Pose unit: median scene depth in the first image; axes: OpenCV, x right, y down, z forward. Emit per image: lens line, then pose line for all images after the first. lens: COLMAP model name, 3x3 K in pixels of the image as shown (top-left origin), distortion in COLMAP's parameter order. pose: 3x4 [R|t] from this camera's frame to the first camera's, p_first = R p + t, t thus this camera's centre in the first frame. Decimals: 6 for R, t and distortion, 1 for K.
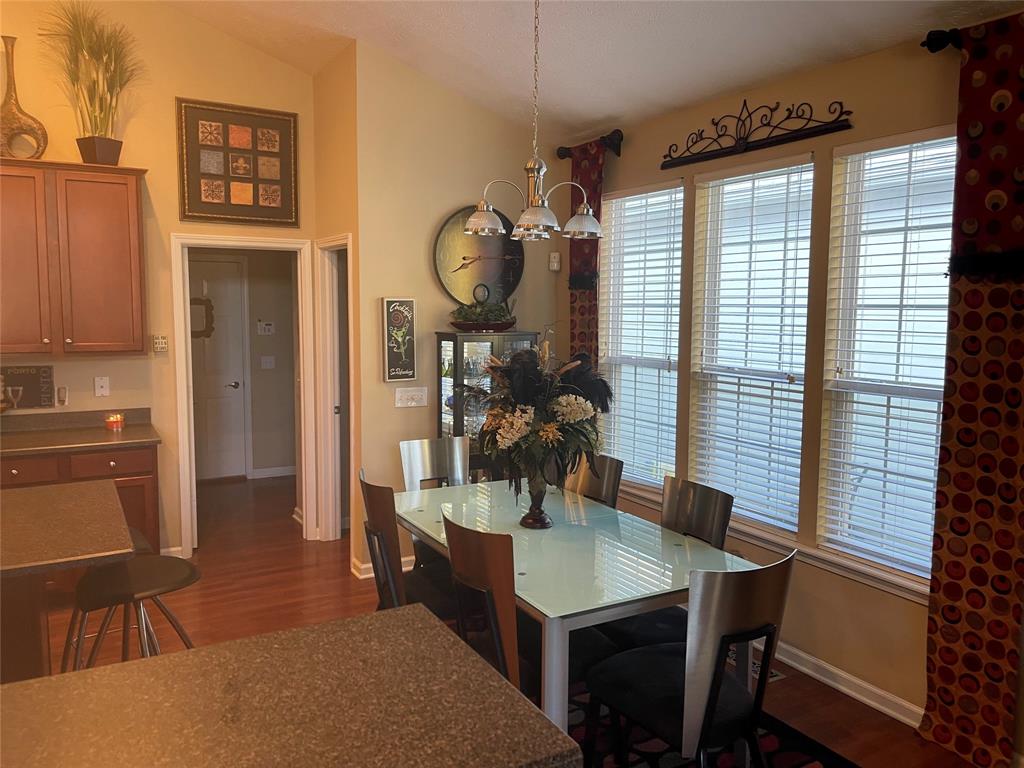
lens RADIAL K [[770.7, 0, 508.4], [0, 770.7, 377.2], [0, 0, 1]] dist [0.064109, -0.082893]
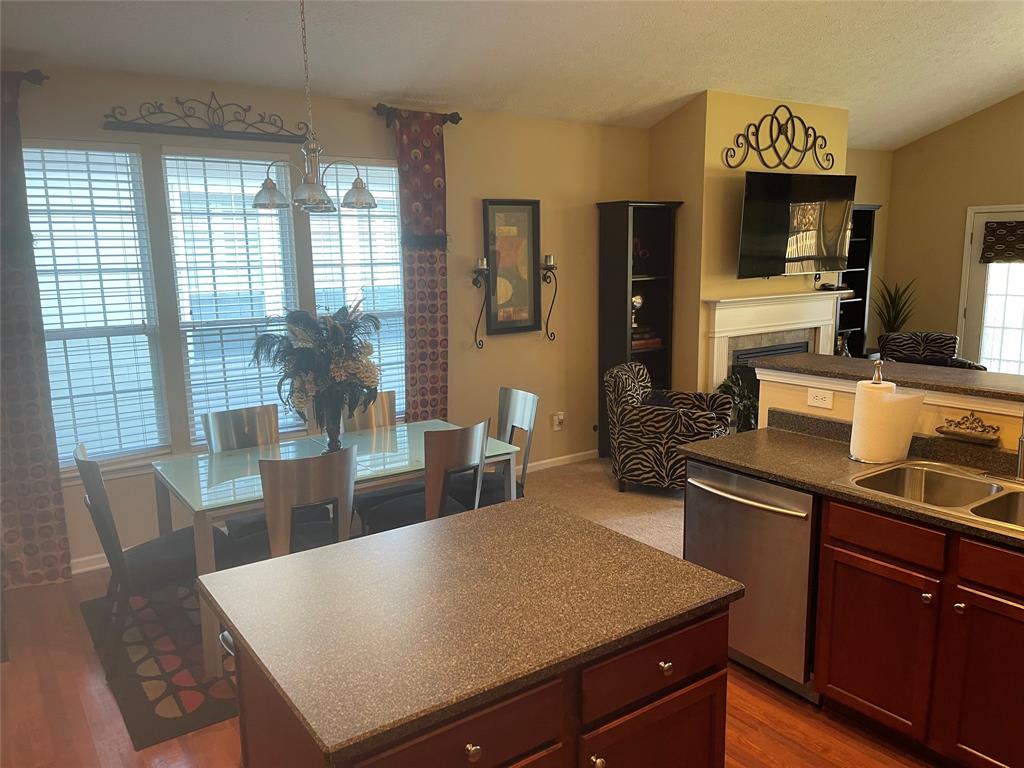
lens RADIAL K [[770.7, 0, 504.9], [0, 770.7, 388.7], [0, 0, 1]] dist [0.064109, -0.082893]
pose [[-0.084214, -0.177972, 0.980425, -0.781761], [0.112135, 0.975978, 0.186797, -0.070730], [-0.990118, 0.125671, -0.062234, 0.554444]]
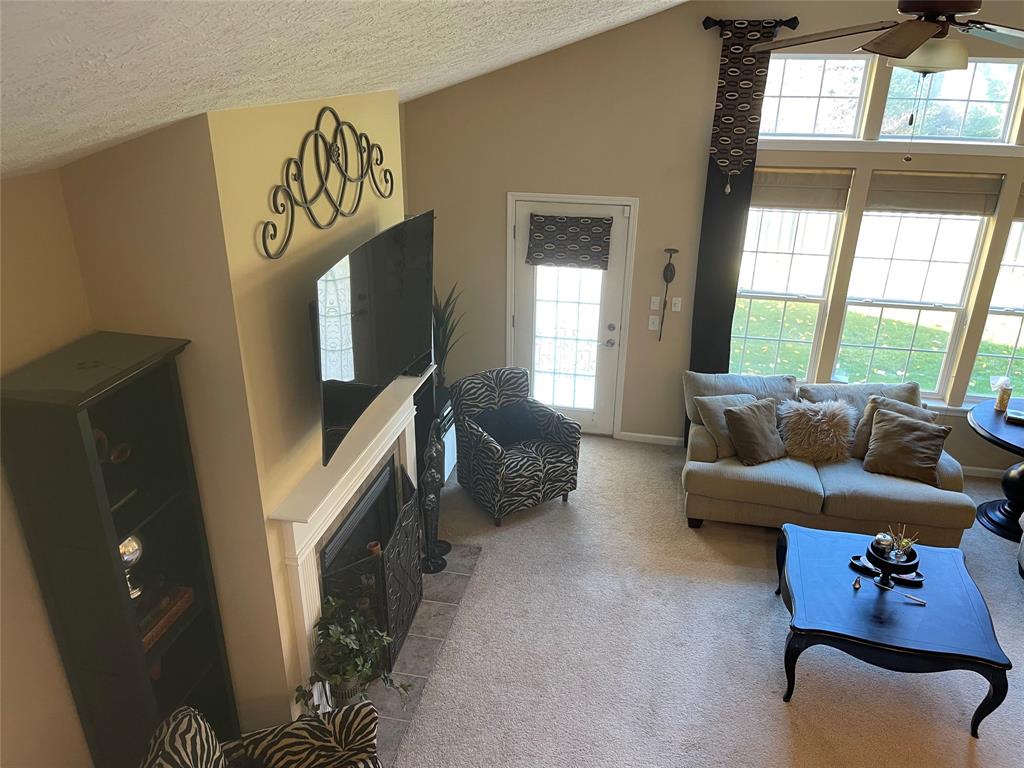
lens RADIAL K [[770.7, 0, 514.9], [0, 770.7, 390.6], [0, 0, 1]] dist [0.064109, -0.082893]
pose [[-0.749196, -0.278422, 0.600988, -0.041210], [0.049516, 0.881276, 0.470000, -0.343231], [-0.660495, 0.381881, -0.646462, 0.378859]]
